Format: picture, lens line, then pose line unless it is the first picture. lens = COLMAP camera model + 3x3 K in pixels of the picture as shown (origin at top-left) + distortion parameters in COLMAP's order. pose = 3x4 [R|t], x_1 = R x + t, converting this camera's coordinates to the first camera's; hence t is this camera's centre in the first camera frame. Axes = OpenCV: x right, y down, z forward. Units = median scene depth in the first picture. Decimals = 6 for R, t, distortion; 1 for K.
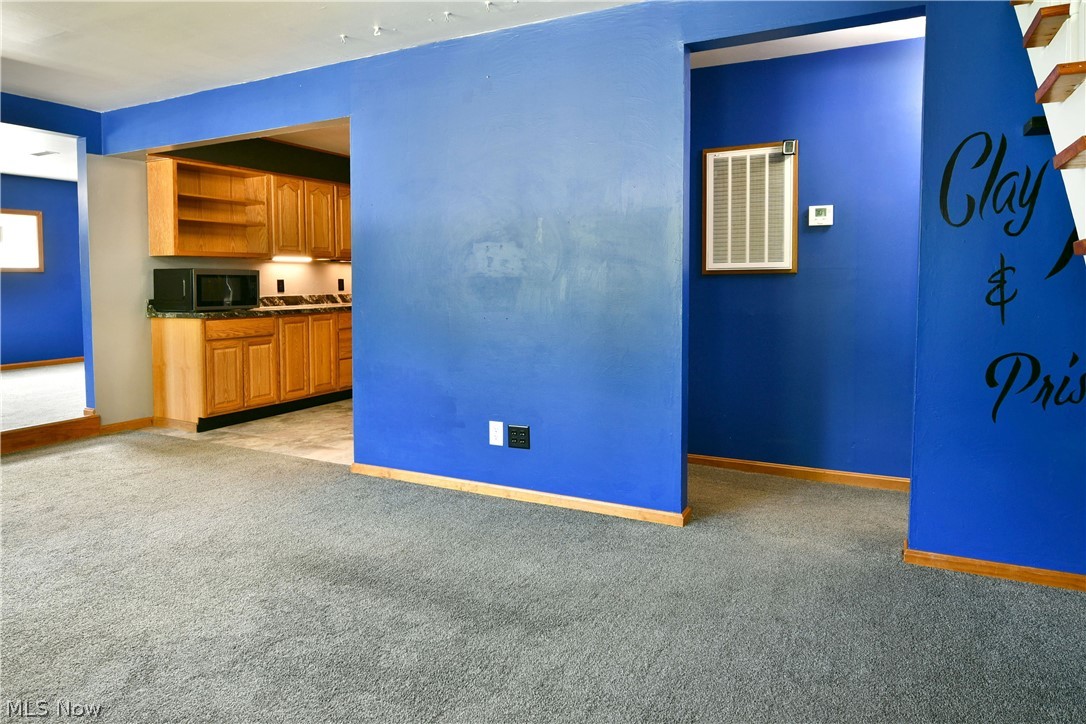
lens RADIAL K [[660.5, 0, 547.4], [0, 660.5, 308.2], [0, 0, 1]] dist [-0.010598, -0.005431]
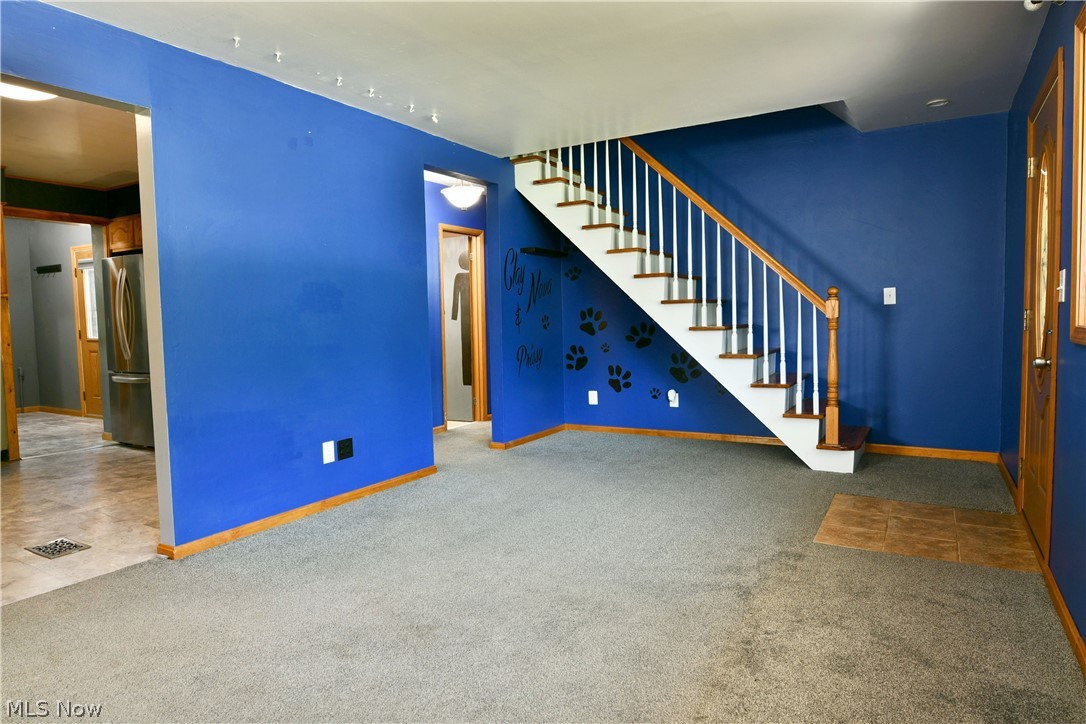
lens RADIAL K [[660.5, 0, 536.7], [0, 660.5, 367.2], [0, 0, 1]] dist [-0.010598, -0.005431]
pose [[0.090564, -0.072670, 0.993236, -0.783351], [0.063354, 0.995734, 0.067076, -0.005774], [-0.993873, 0.056851, 0.094781, 0.363129]]
